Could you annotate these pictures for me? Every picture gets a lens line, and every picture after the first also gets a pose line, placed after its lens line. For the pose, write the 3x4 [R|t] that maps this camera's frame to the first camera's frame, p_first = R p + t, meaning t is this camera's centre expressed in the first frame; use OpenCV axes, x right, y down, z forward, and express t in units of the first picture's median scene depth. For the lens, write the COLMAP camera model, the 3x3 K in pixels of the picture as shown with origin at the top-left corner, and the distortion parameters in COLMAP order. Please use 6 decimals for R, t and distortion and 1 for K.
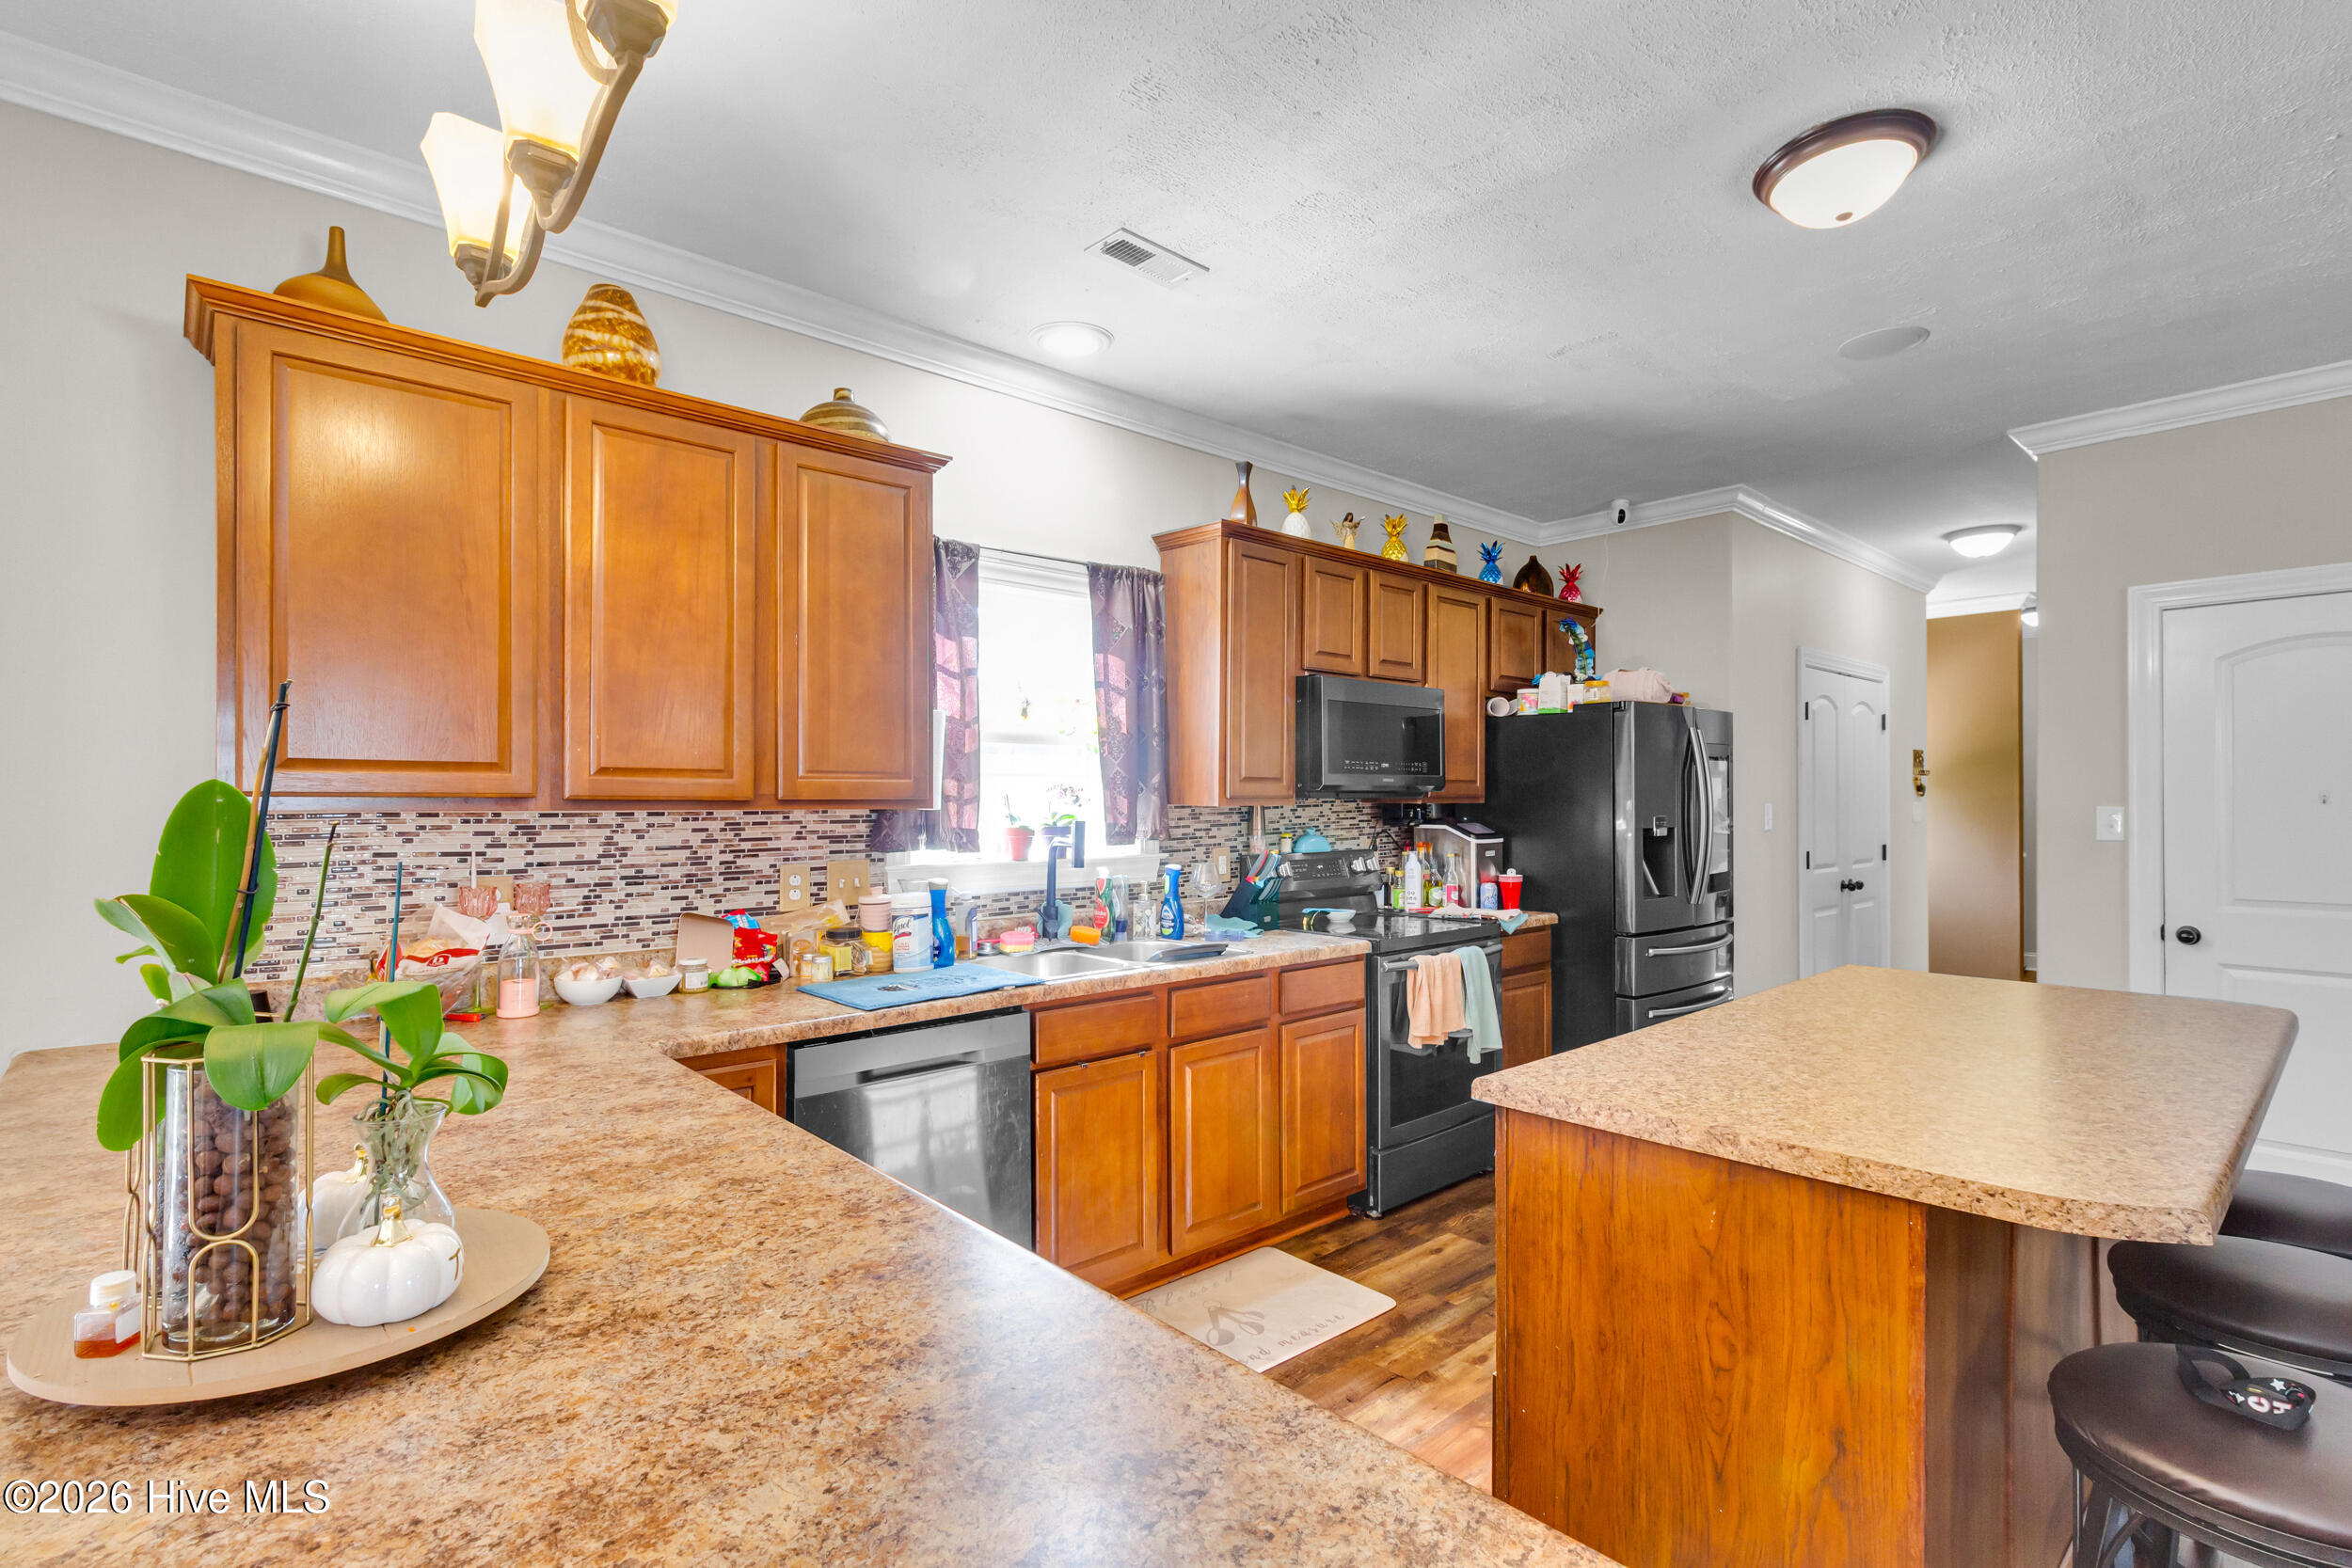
lens RADIAL K [[1091.6, 0, 1171.1], [0, 1091.6, 777.0], [0, 0, 1]] dist [0.000507, 0.000451]
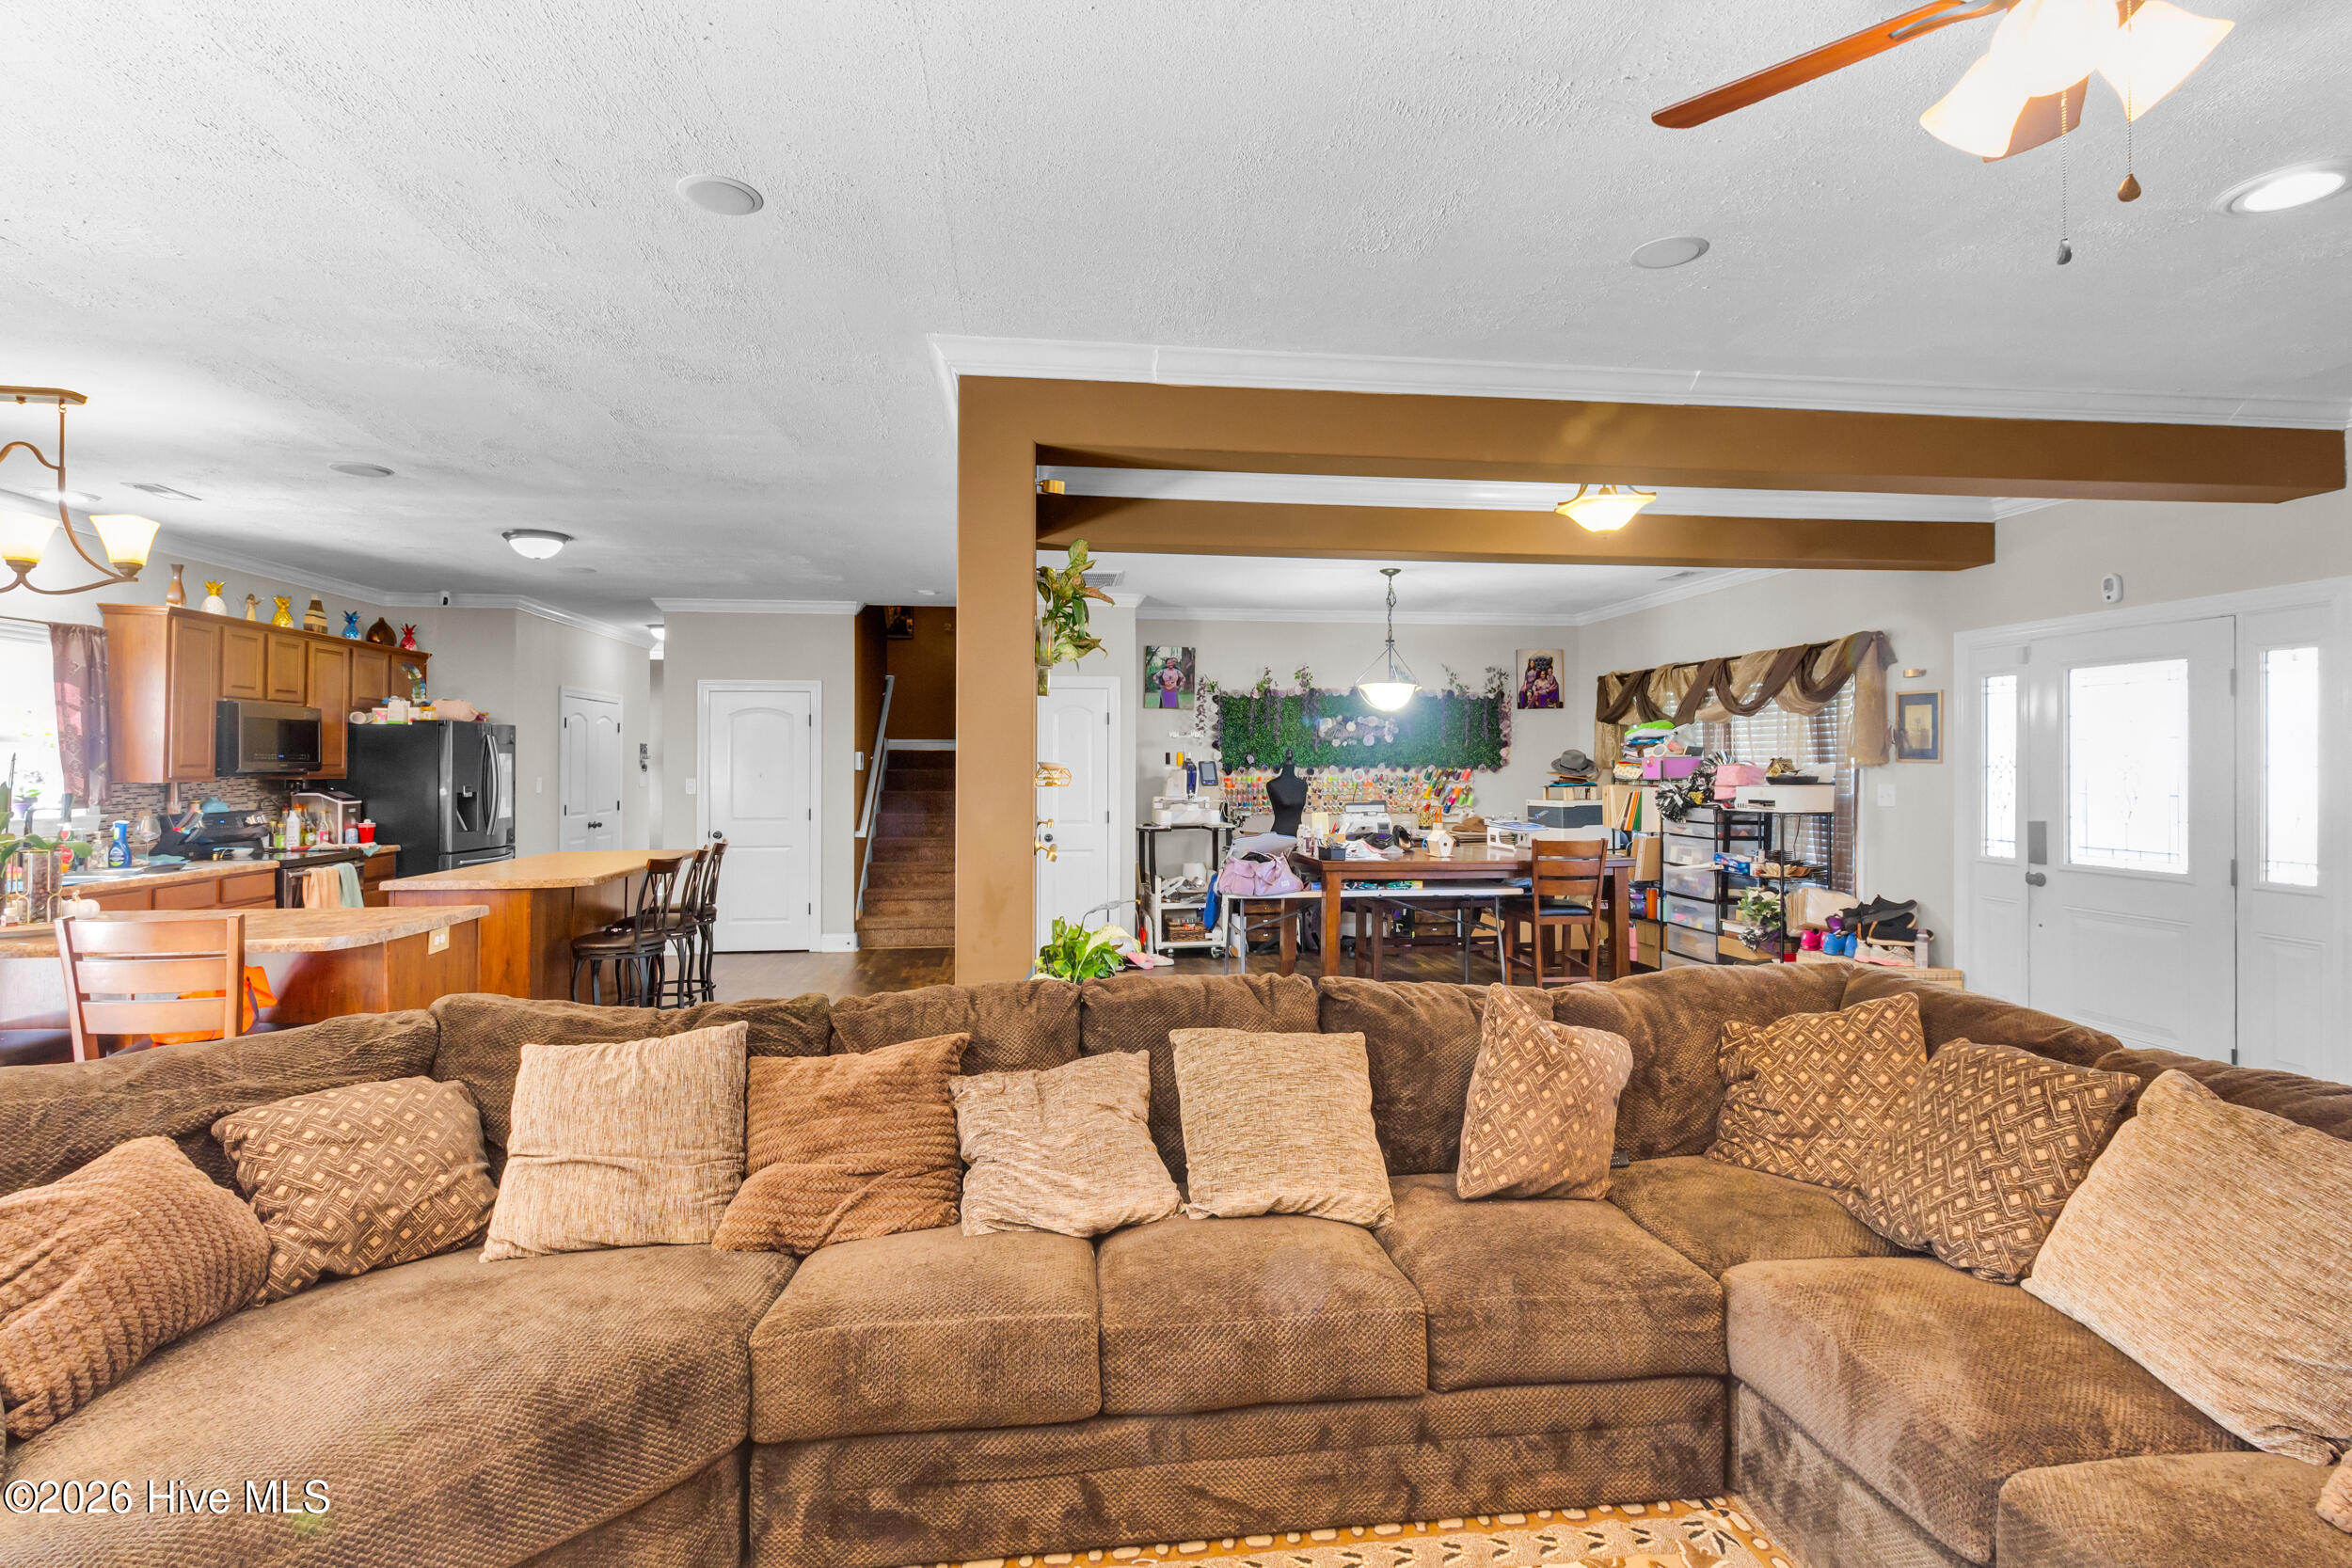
lens RADIAL K [[1091.6, 0, 1171.1], [0, 1091.6, 777.0], [0, 0, 1]] dist [0.000507, 0.000451]
pose [[0.561800, -0.004544, 0.827261, -0.368706], [-0.020072, 0.999616, 0.019122, -0.034245], [-0.827029, -0.027348, 0.561493, -0.918077]]
